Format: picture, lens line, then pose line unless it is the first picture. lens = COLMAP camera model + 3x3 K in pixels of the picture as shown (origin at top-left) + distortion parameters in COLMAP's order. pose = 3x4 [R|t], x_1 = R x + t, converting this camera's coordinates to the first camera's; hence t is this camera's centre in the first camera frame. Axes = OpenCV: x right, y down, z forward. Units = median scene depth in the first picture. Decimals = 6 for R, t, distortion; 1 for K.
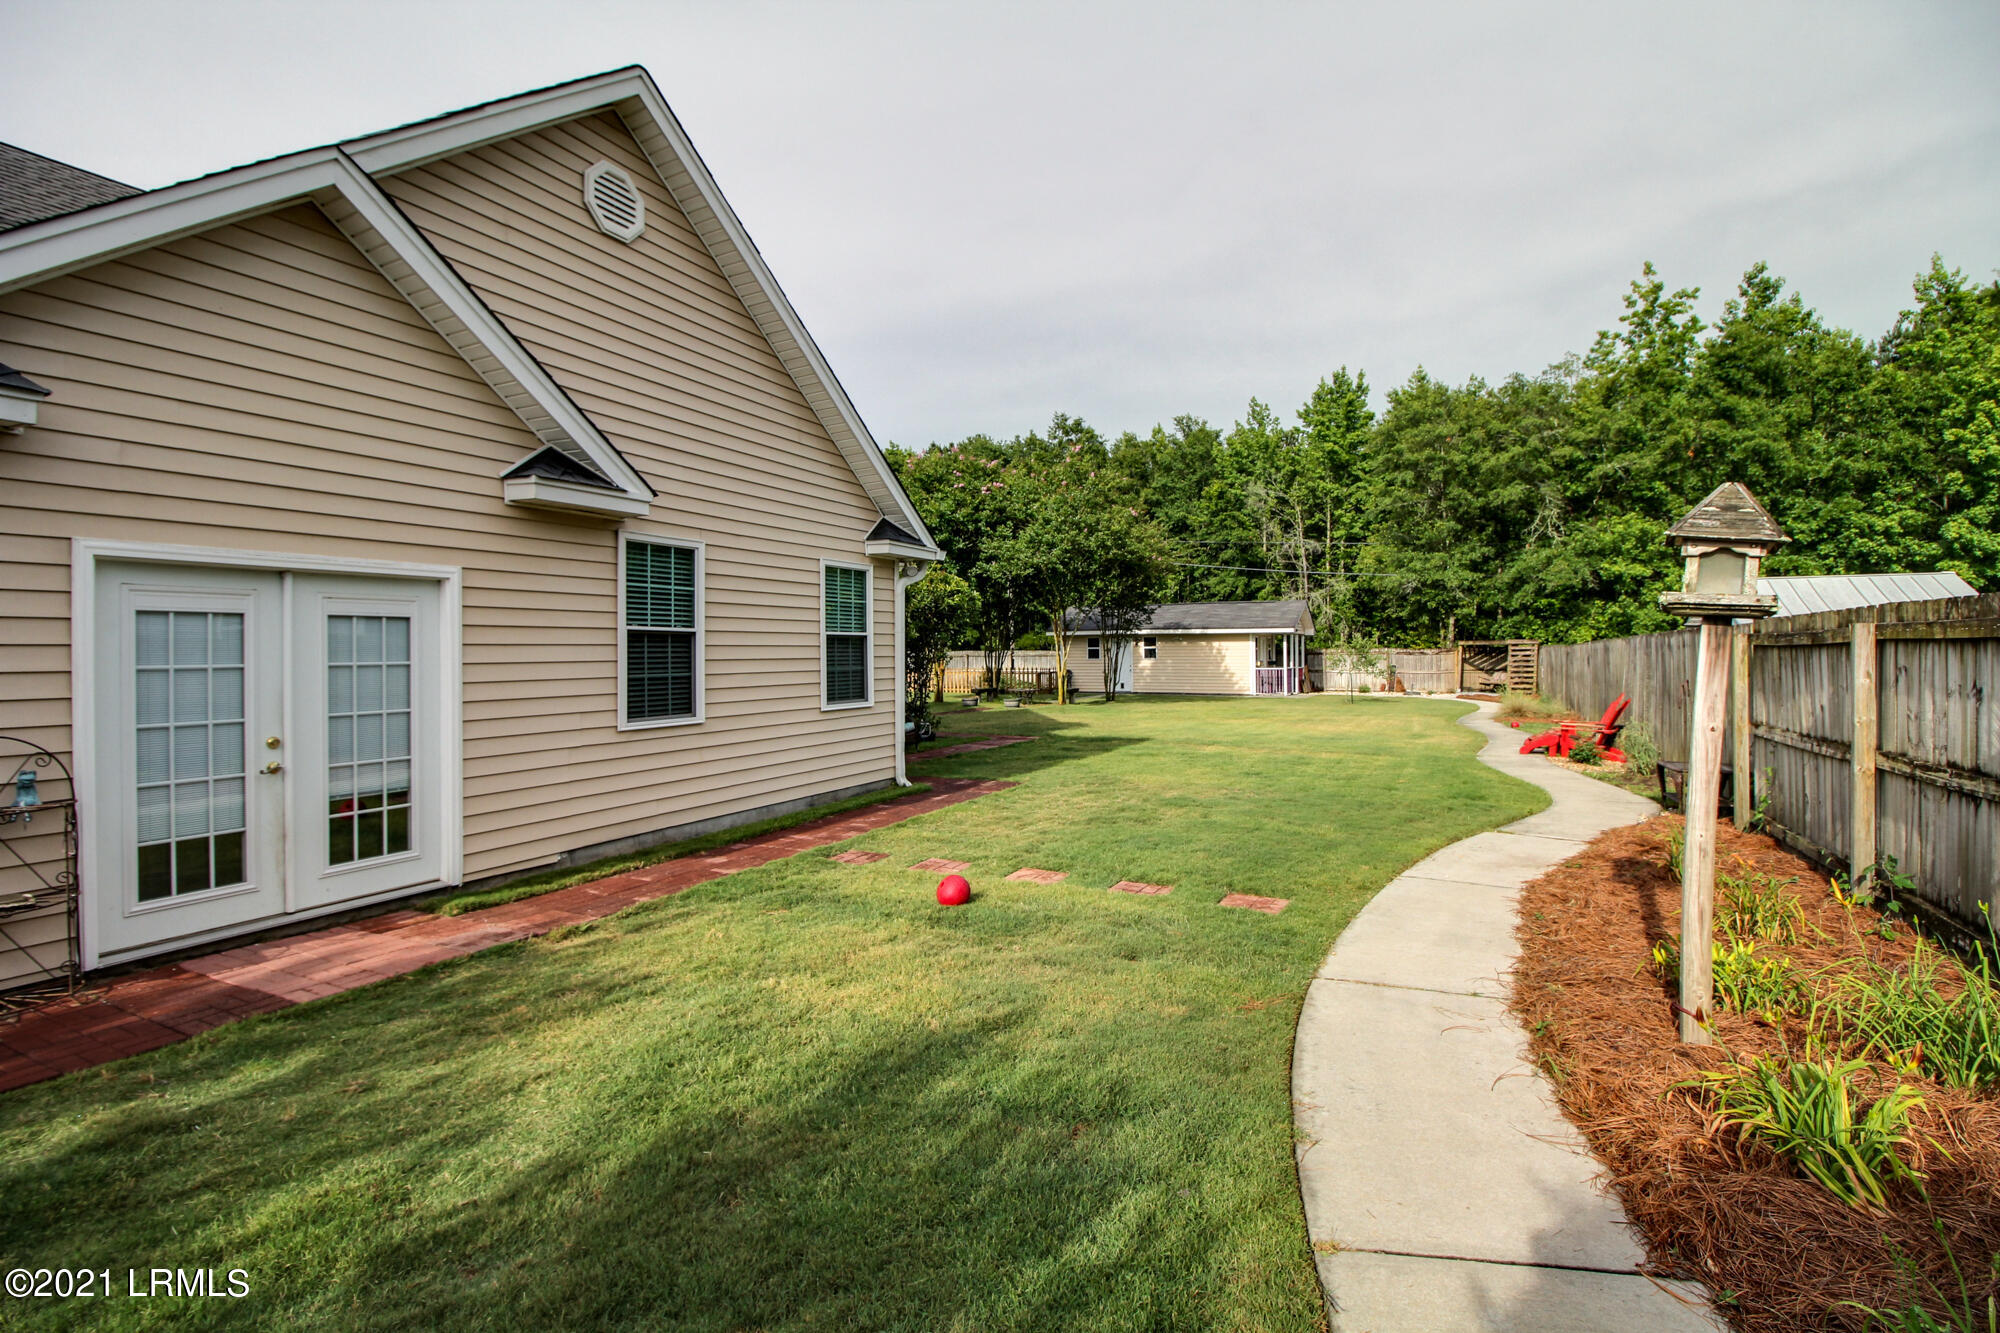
lens RADIAL K [[922.6, 0, 986.3], [0, 922.6, 657.5], [0, 0, 1]] dist [-0.018378, -0.003330]
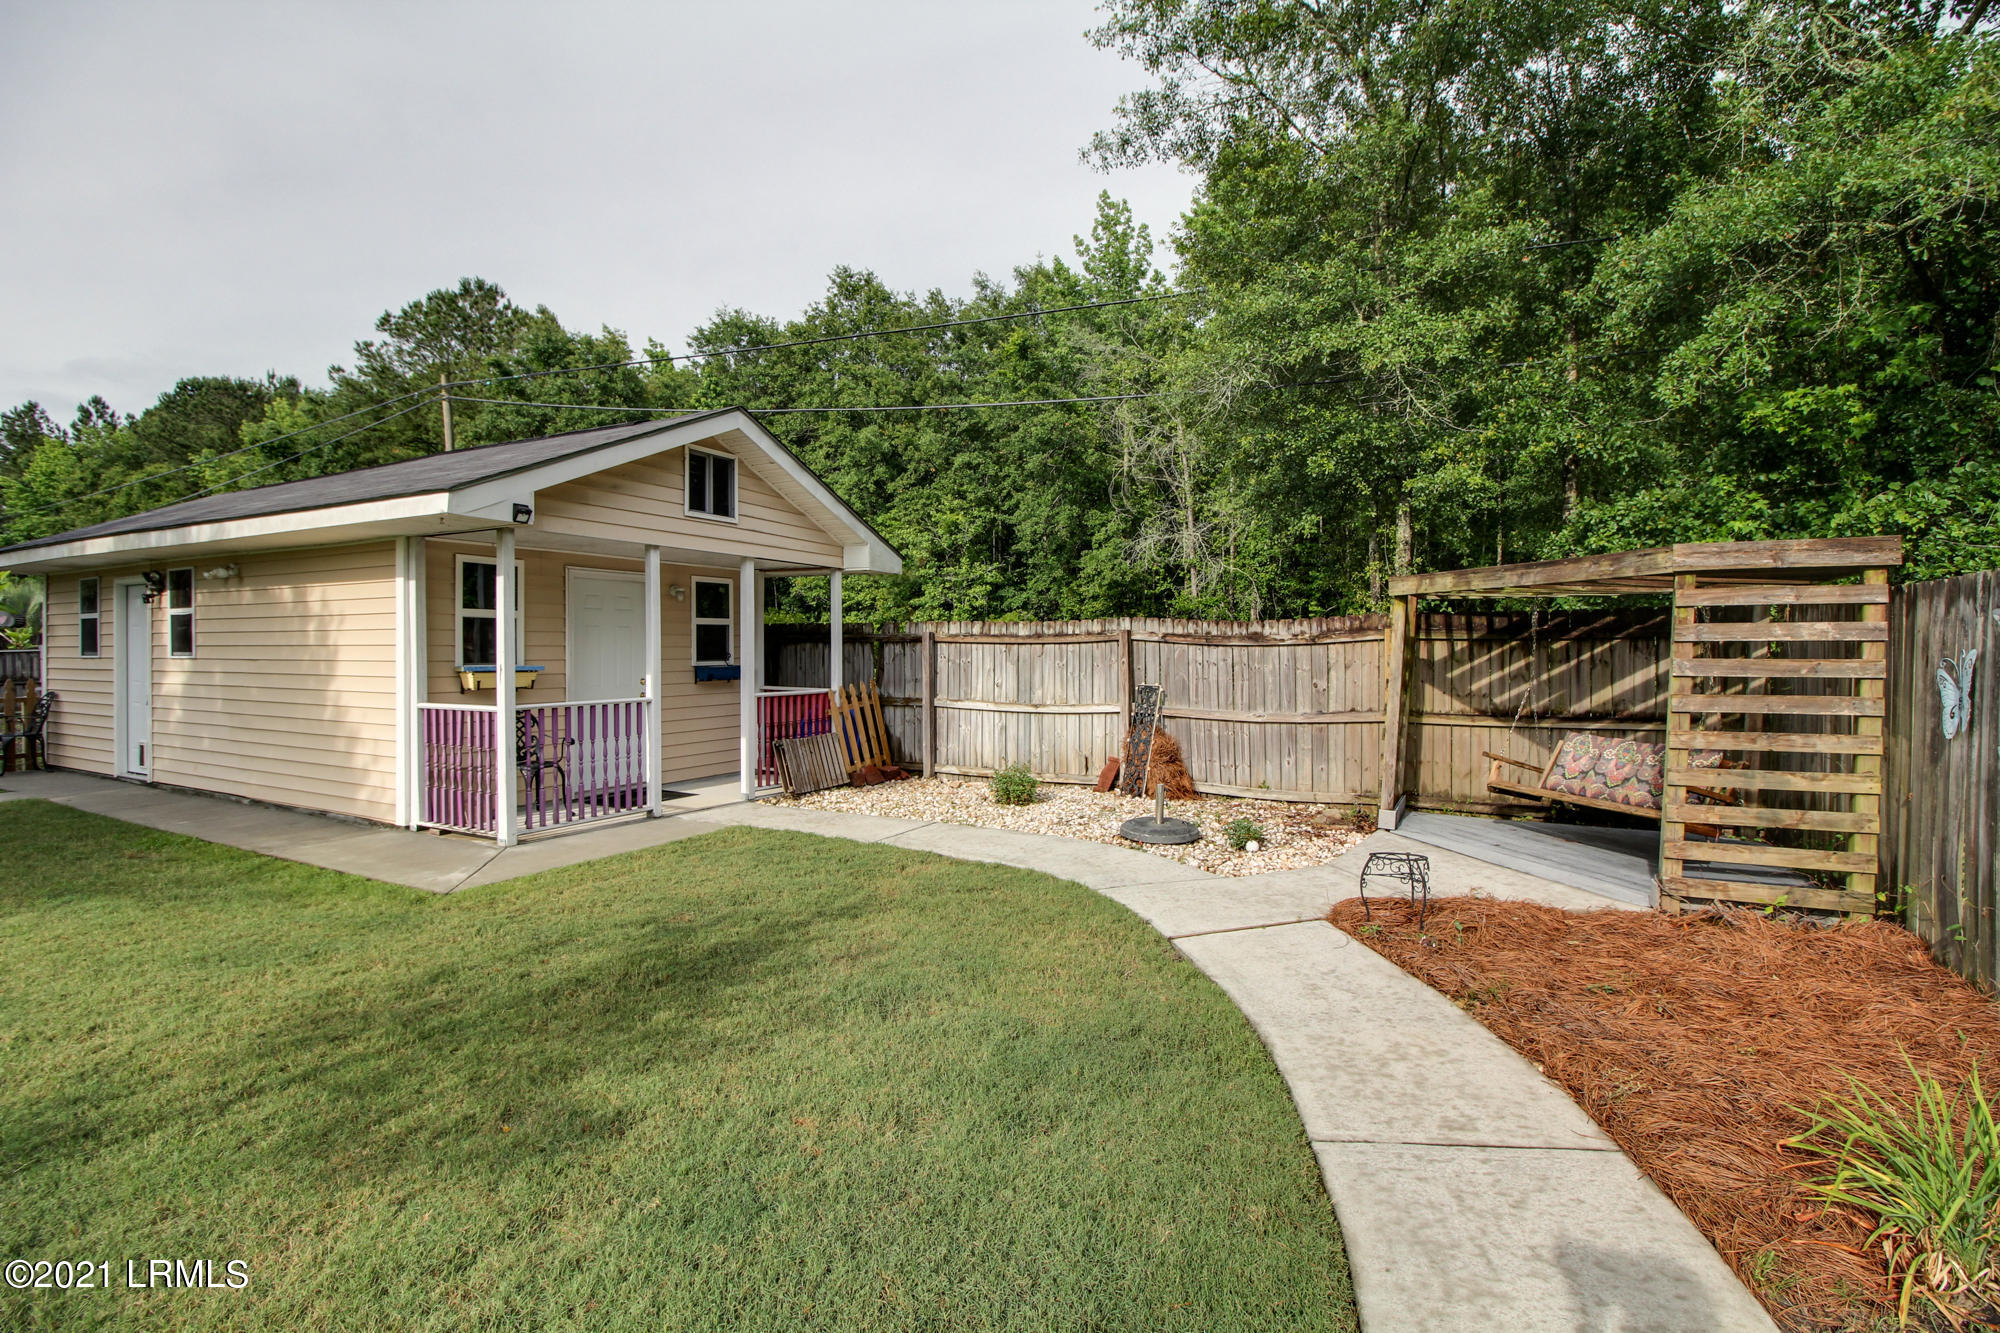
lens RADIAL K [[922.6, 0, 1004.2], [0, 922.6, 663.7], [0, 0, 1]] dist [-0.018378, -0.003330]
pose [[0.999978, 0.004418, -0.004964, 0.405680], [-0.004343, 0.999877, 0.015068, -0.001446], [0.005030, -0.015046, 0.999874, 0.750143]]
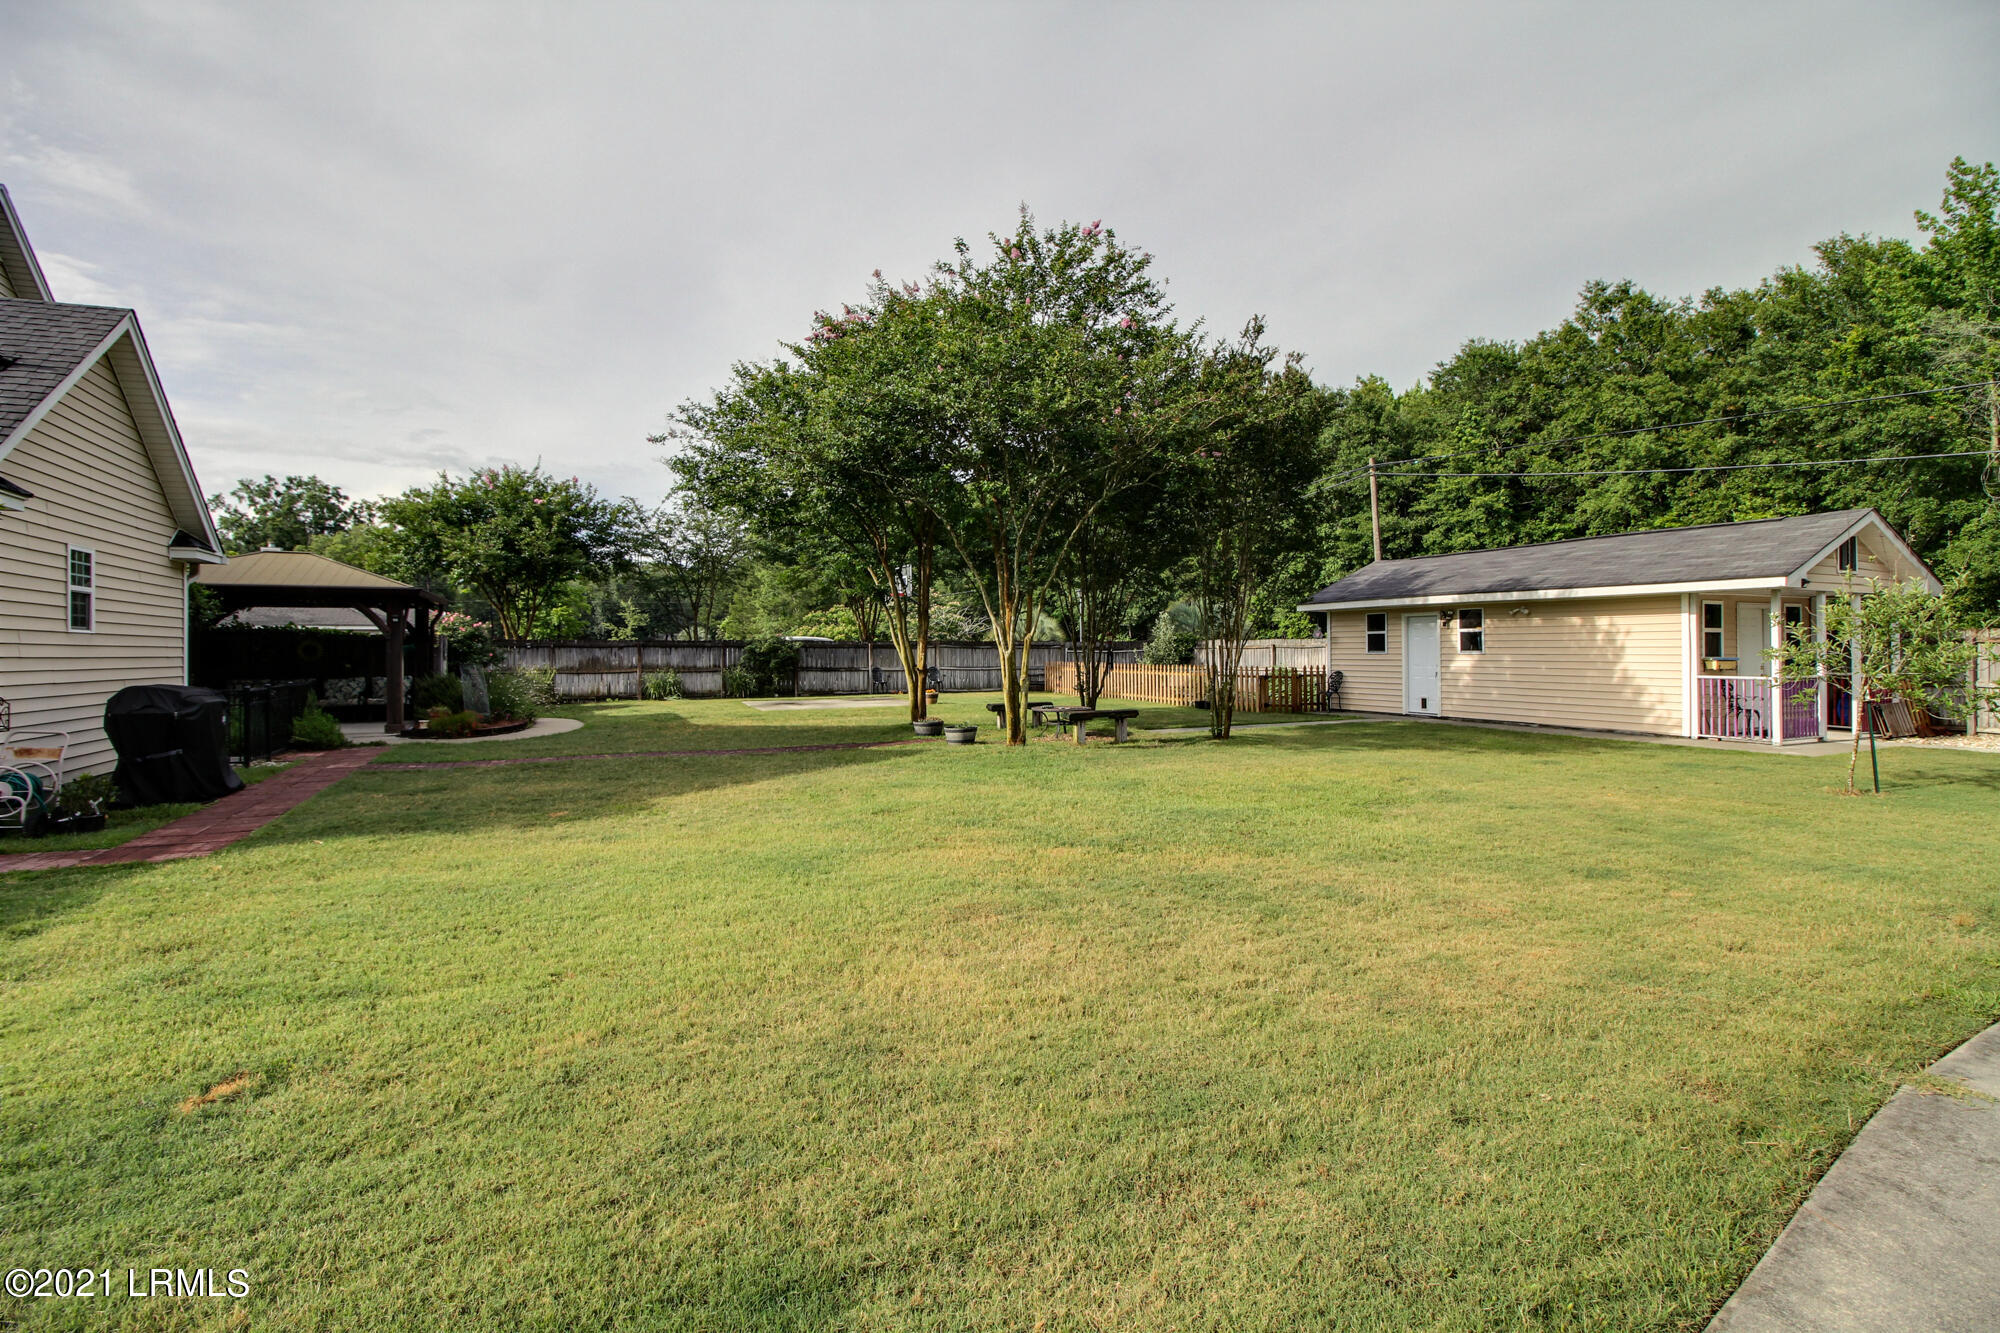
lens RADIAL K [[922.6, 0, 1006.4], [0, 922.6, 650.2], [0, 0, 1]] dist [-0.018378, -0.003330]
pose [[0.802804, 0.000639, -0.596243, 0.272412], [0.001362, 0.999995, 0.002906, -0.001929], [0.596242, -0.003145, 0.802799, 0.447122]]
